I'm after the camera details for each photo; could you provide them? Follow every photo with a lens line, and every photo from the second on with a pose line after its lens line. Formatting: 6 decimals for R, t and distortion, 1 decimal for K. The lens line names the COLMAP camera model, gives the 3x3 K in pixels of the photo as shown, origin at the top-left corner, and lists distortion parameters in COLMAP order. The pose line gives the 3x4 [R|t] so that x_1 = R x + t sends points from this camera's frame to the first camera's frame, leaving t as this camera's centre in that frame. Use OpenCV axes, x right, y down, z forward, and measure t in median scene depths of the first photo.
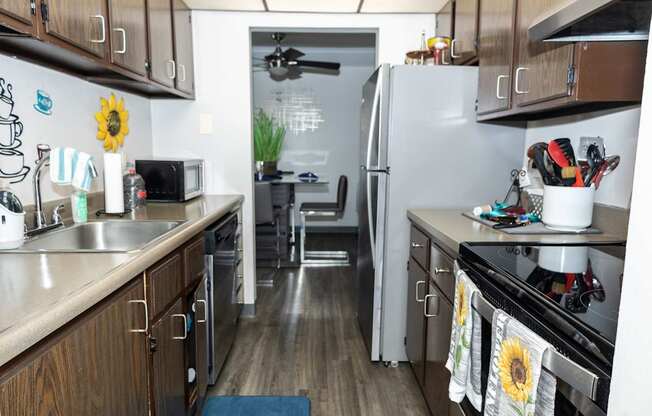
lens RADIAL K [[417.1, 0, 326.0], [0, 417.1, 208.0], [0, 0, 1]] dist [0.003517, -0.000008]
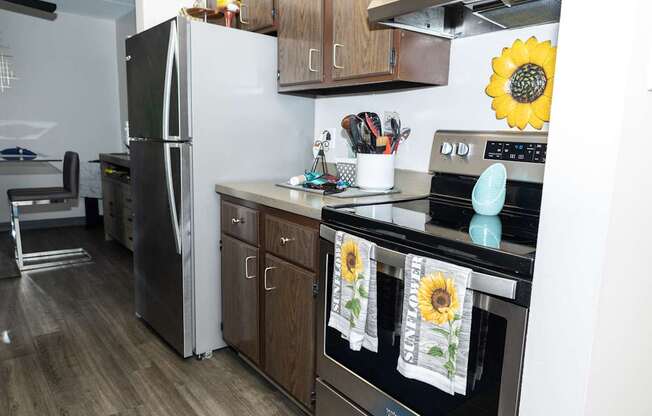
lens RADIAL K [[456.4, 0, 326.0], [0, 456.4, 208.0], [0, 0, 1]] dist [0.000469, 0.001419]
pose [[0.793697, -0.079591, 0.603084, -0.242013], [0.056684, 0.996767, 0.056946, 0.013766], [-0.605666, -0.011013, 0.795643, 0.061702]]
